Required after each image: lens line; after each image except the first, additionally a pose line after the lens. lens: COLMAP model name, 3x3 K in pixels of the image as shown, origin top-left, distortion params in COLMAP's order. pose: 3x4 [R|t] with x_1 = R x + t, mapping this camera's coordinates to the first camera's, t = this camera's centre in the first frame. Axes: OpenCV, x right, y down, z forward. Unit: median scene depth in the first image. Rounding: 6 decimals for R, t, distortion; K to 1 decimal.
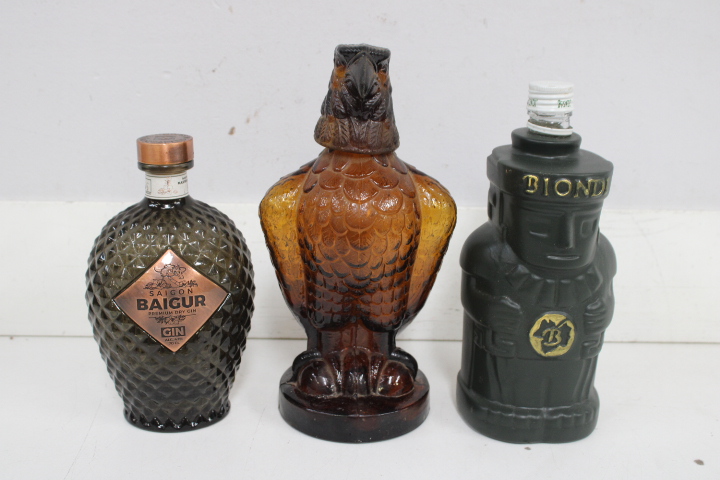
lens RADIAL K [[962.0, 0, 373.7], [0, 962.0, 241.3], [0, 0, 1]] dist [-0.061664, 0.009190]
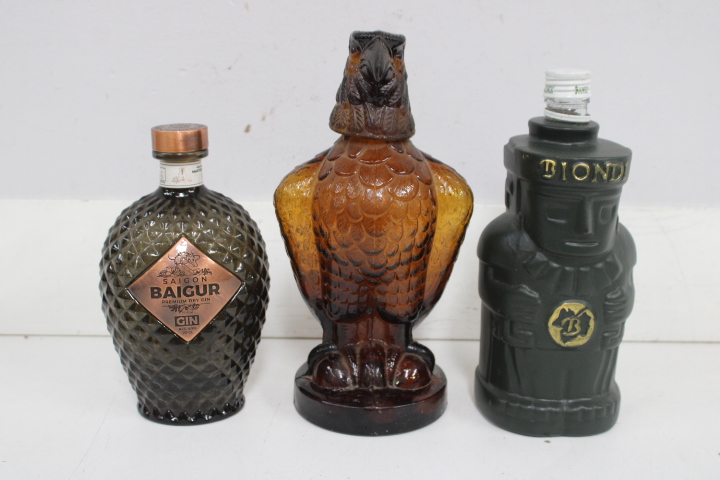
lens RADIAL K [[962.0, 0, 373.7], [0, 962.0, 241.3], [0, 0, 1]] dist [-0.061664, 0.009190]
pose [[0.999796, -0.002985, -0.019997, 0.003466], [0.002366, 0.999520, -0.030883, 0.042253], [0.020080, 0.030830, 0.999323, 0.011954]]
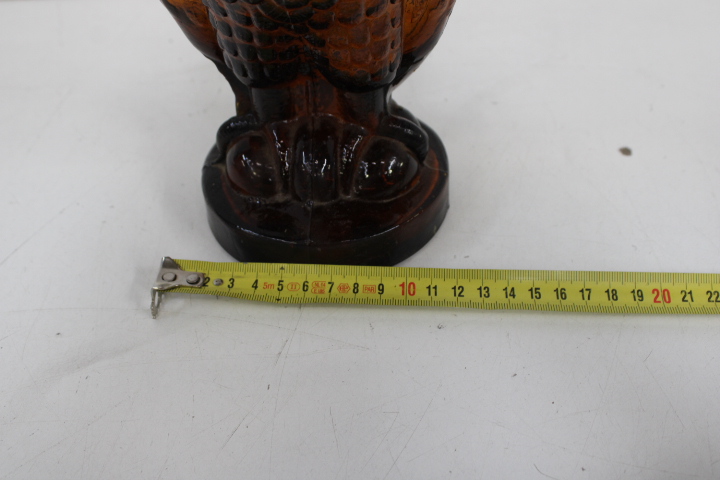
lens RADIAL K [[810.3, 0, 355.2], [0, 810.3, 240.7], [0, 0, 1]] dist [-0.099075, 0.058662]
pose [[0.989826, 0.037914, -0.137140, 0.077763], [0.021438, 0.913101, 0.407169, -0.017058], [0.140660, -0.405967, 0.902998, 0.573127]]
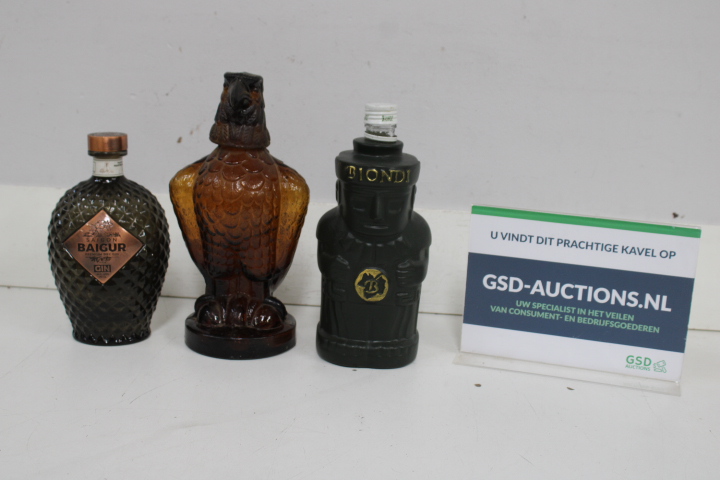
lens RADIAL K [[952.1, 0, 363.2], [0, 952.1, 238.7], [0, 0, 1]] dist [-0.072066, 0.096279]
pose [[0.995593, 0.042697, -0.083497, 0.283203], [-0.047857, 0.997001, -0.060812, 0.113972], [0.080650, 0.064540, 0.994651, -0.357645]]
